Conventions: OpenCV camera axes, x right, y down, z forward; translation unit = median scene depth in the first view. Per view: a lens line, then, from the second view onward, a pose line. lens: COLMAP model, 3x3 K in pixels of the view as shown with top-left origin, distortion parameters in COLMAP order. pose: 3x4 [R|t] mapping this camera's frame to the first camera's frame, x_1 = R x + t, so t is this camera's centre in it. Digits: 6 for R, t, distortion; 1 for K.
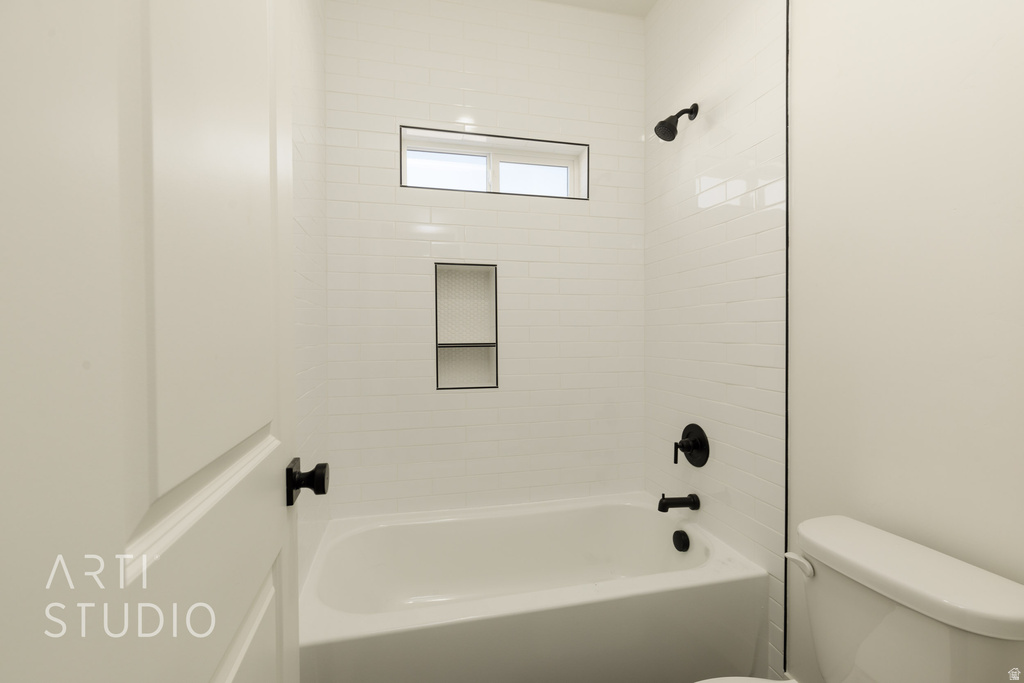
lens RADIAL K [[458.1, 0, 512.3], [0, 458.1, 342.3], [0, 0, 1]] dist [-0.001221, 0.000102]
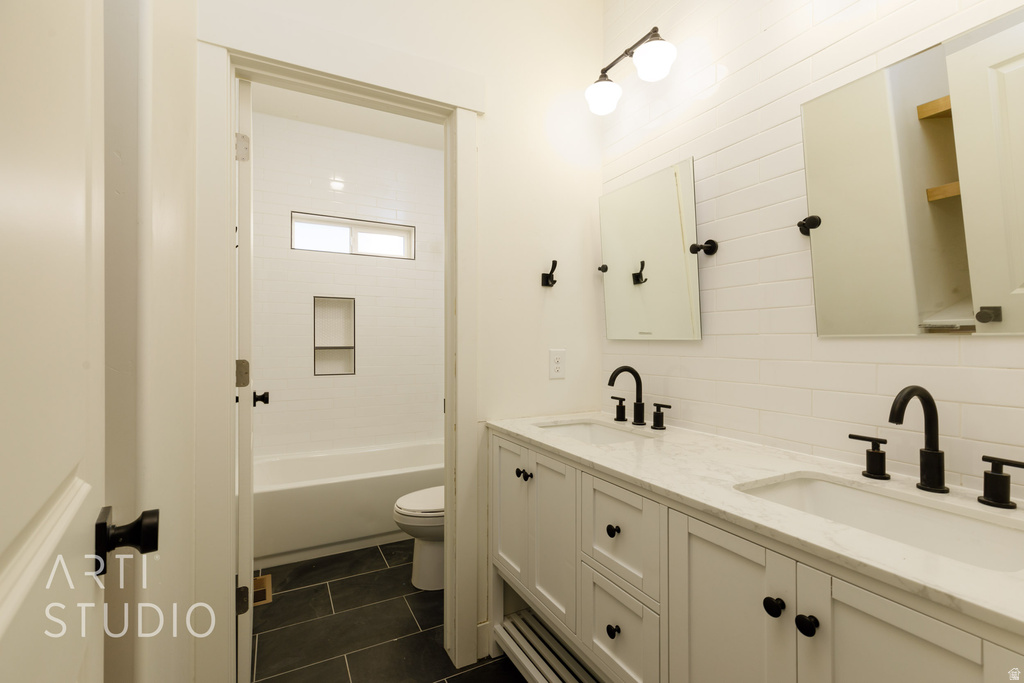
lens RADIAL K [[458.1, 0, 508.4], [0, 458.1, 340.8], [0, 0, 1]] dist [-0.001221, 0.000102]
pose [[0.973395, 0.008646, 0.228972, 0.124682], [-0.006495, 0.999927, -0.010145, -0.005921], [-0.229043, 0.008388, 0.973380, -0.699886]]
